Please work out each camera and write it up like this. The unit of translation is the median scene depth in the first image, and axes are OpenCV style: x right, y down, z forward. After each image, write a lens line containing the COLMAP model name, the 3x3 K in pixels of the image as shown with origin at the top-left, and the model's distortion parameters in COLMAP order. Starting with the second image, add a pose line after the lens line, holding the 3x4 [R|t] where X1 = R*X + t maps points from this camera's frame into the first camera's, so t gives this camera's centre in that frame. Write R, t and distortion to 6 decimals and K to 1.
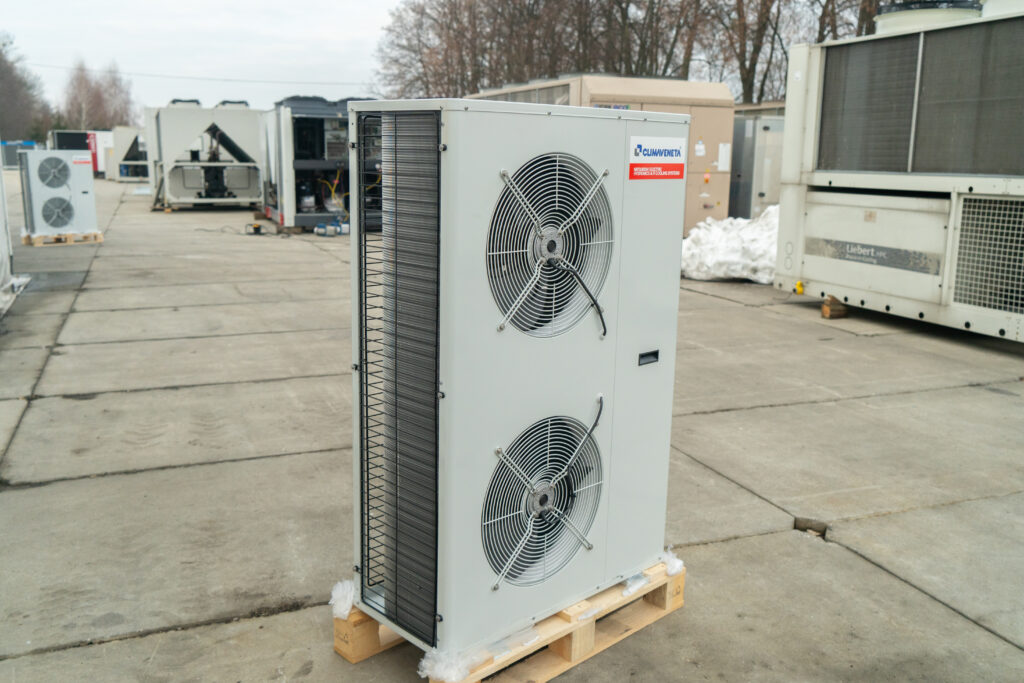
lens RADIAL K [[920.0, 0, 512.0], [0, 920.0, 341.5], [0, 0, 1]] dist [0.003494, 0.010202]
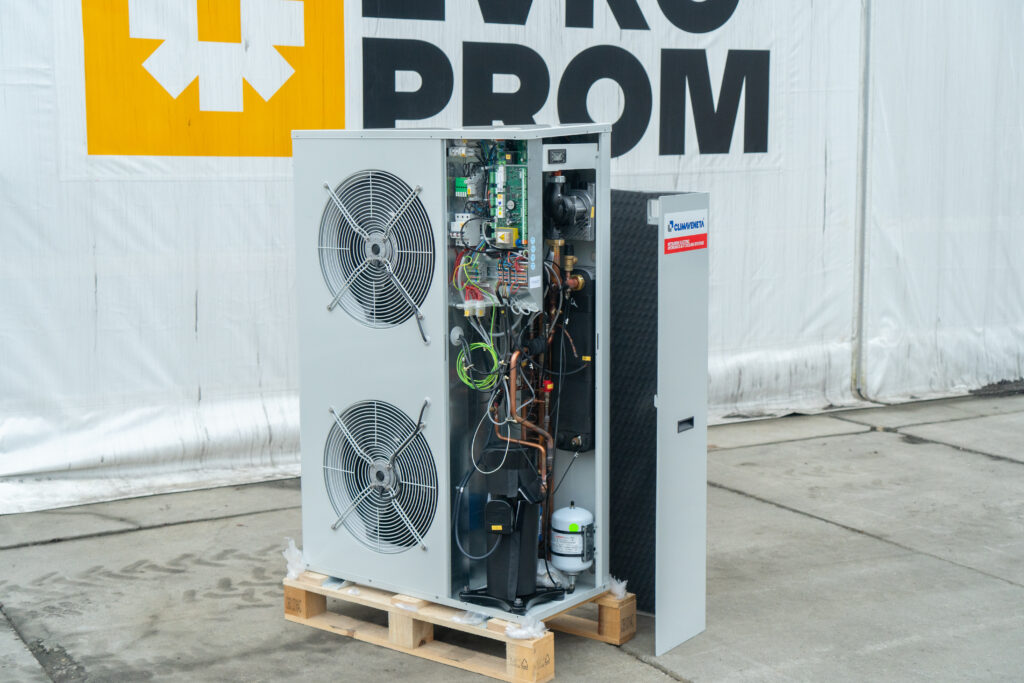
lens RADIAL K [[1486.0, 0, 508.2], [0, 1486.0, 347.8], [0, 0, 1]] dist [0.016516, 0.079963]
pose [[0.136567, 0.130296, -0.982025, 0.396078], [-0.197046, 0.975077, 0.101972, -0.042665], [0.970836, 0.179578, 0.158838, 0.183587]]
